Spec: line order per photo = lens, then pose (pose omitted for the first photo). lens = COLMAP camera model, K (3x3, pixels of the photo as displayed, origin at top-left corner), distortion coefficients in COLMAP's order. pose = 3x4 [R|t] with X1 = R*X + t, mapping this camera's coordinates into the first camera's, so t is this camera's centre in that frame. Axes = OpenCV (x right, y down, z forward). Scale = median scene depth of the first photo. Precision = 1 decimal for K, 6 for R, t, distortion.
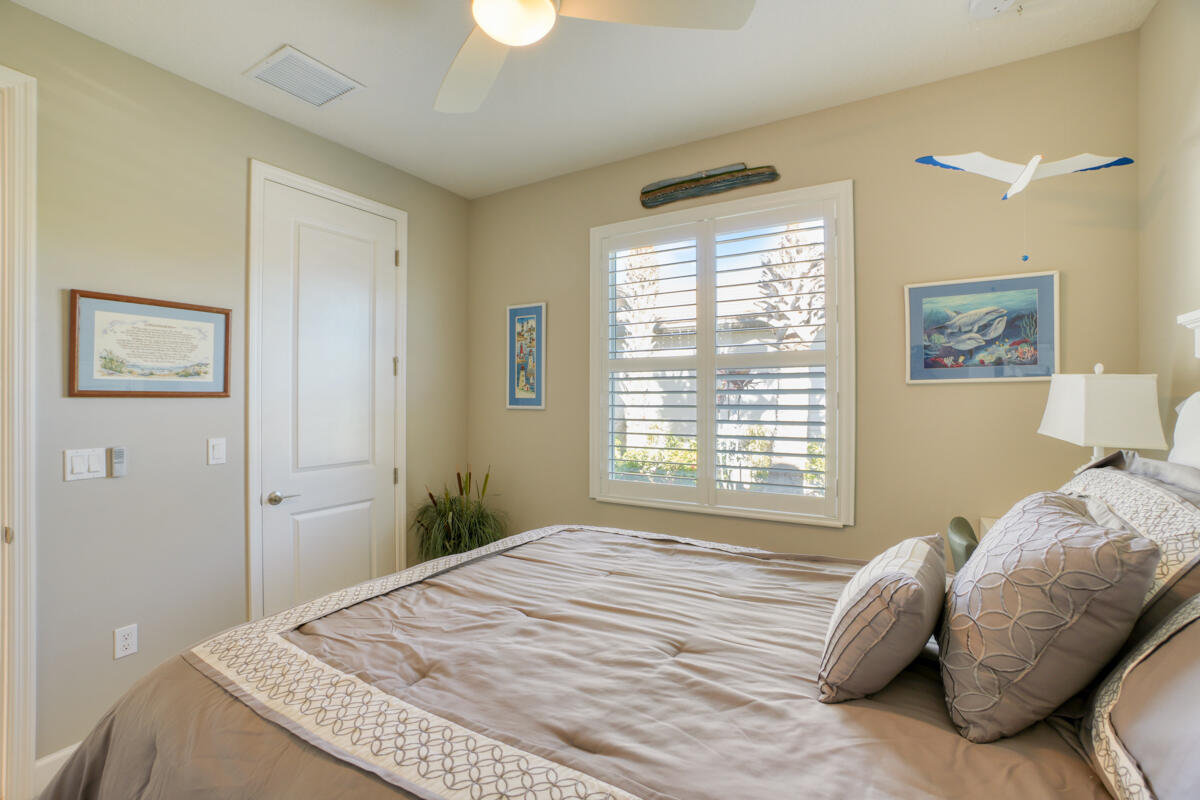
lens RADIAL K [[538.1, 0, 595.4], [0, 538.1, 396.5], [0, 0, 1]] dist [-0.044049, 0.000597]
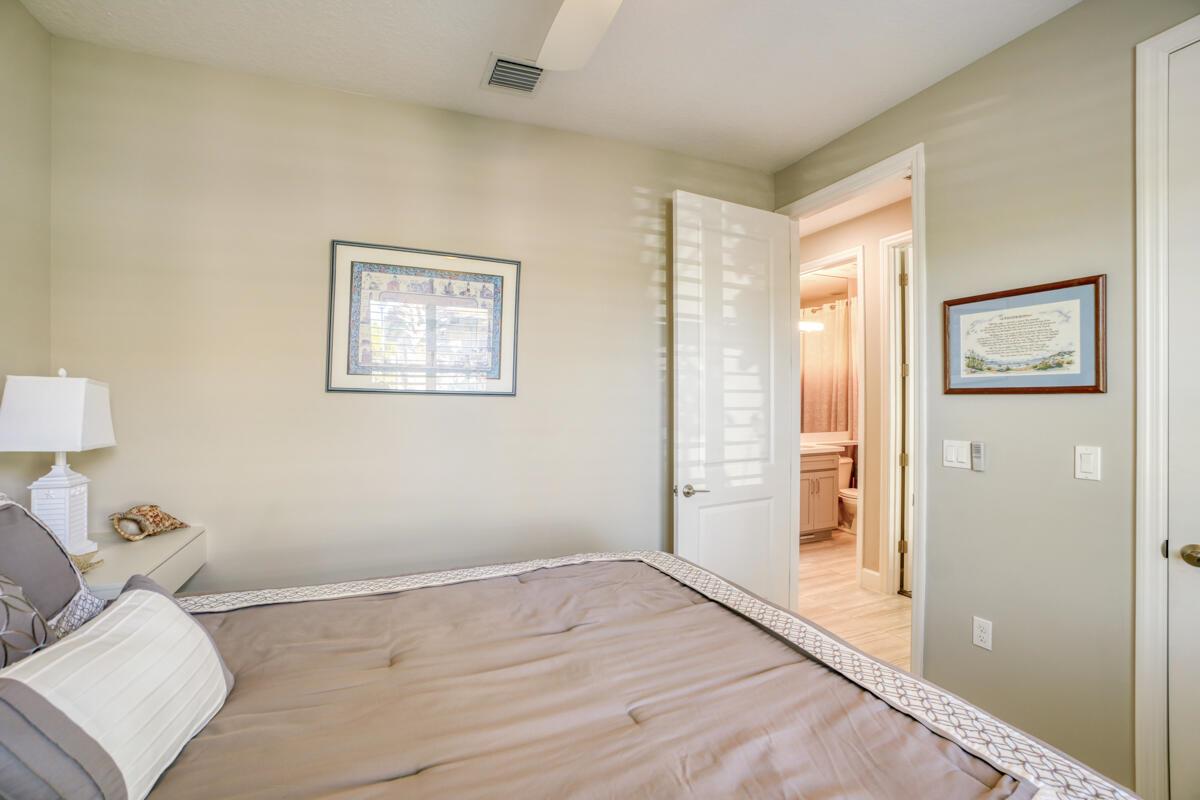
lens RADIAL K [[538.1, 0, 595.4], [0, 538.1, 396.5], [0, 0, 1]] dist [-0.044049, 0.000597]
pose [[-0.605687, 0.003169, -0.795696, 0.340100], [0.011484, 0.999923, -0.004759, 0.001873], [0.795620, -0.012020, -0.605677, 0.926041]]
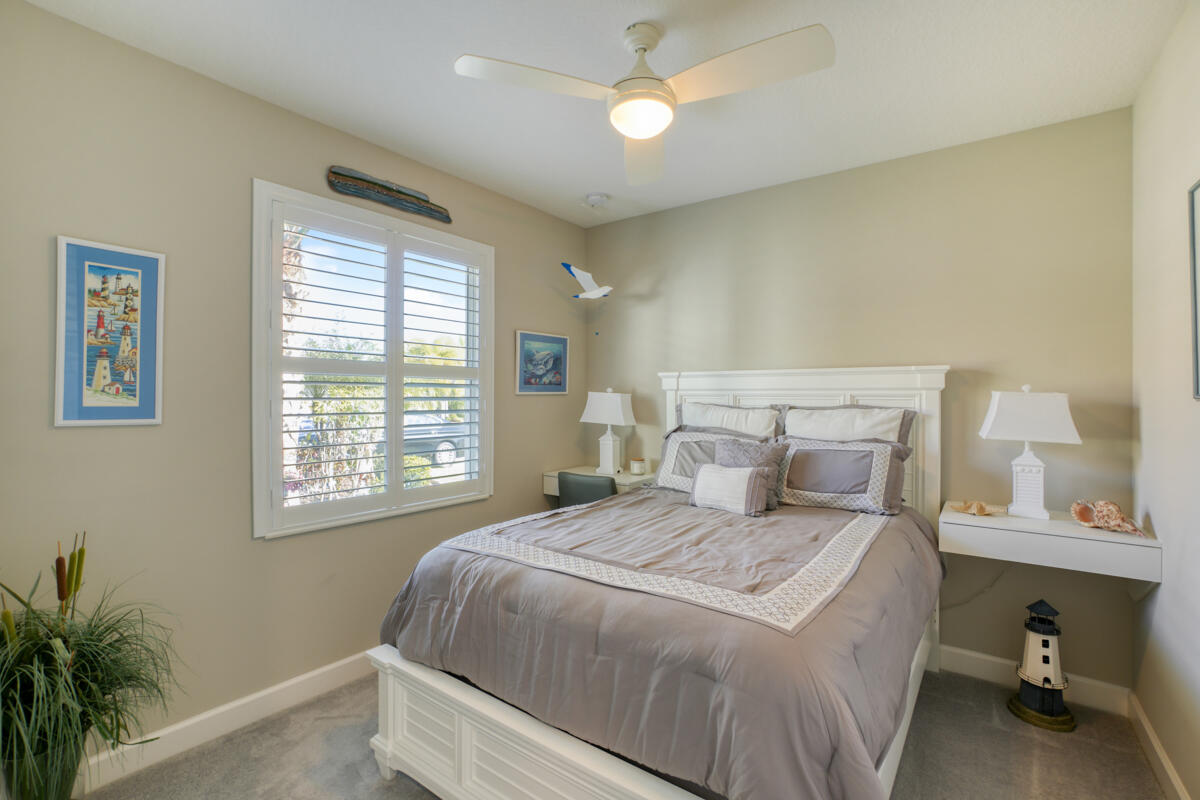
lens RADIAL K [[538.1, 0, 595.4], [0, 538.1, 396.5], [0, 0, 1]] dist [-0.044049, 0.000597]
pose [[0.096806, 0.003642, 0.995297, -0.994097], [-0.008014, 0.999964, -0.002879, -0.015873], [-0.995271, -0.007698, 0.096832, 0.654669]]
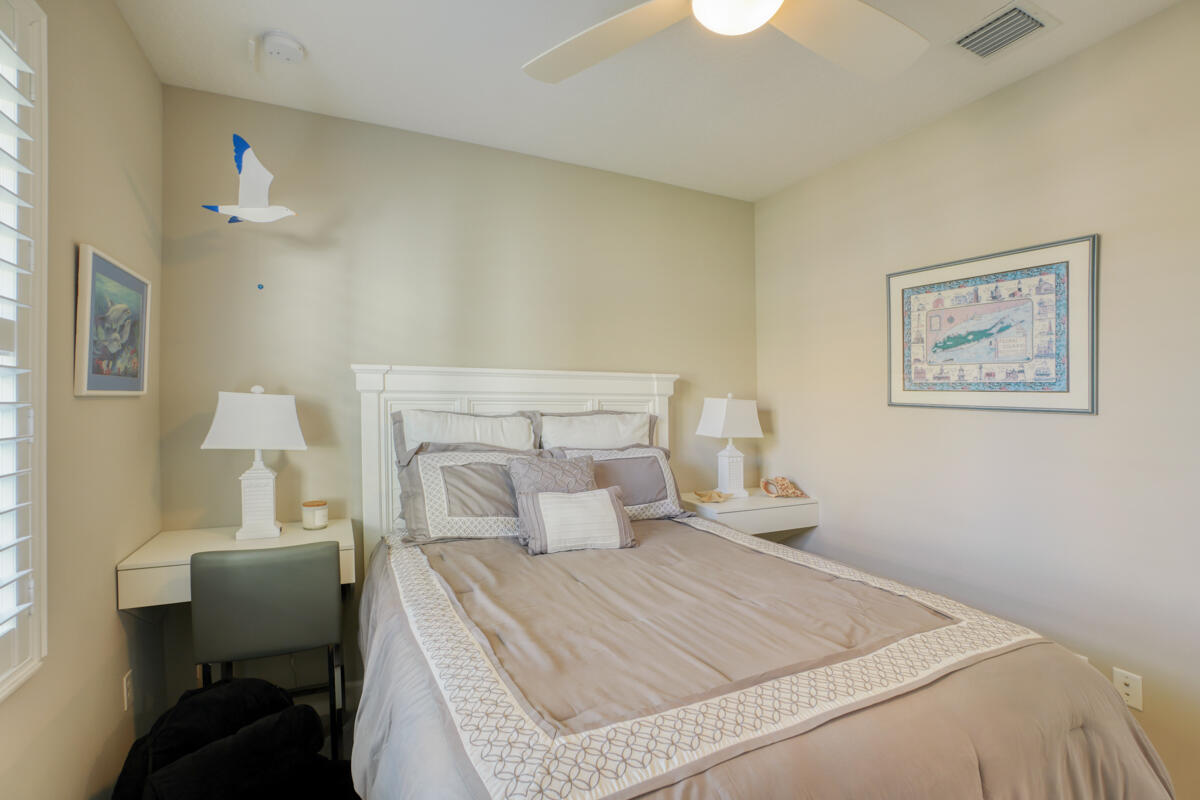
lens RADIAL K [[538.6, 0, 596.4], [0, 538.6, 406.8], [0, 0, 1]] dist [-0.040064, 0.000364]
pose [[-0.830619, -0.006018, 0.556808, -0.297570], [-0.005354, 0.999982, 0.002821, -0.016598], [-0.556815, -0.000638, -0.830636, 1.254441]]
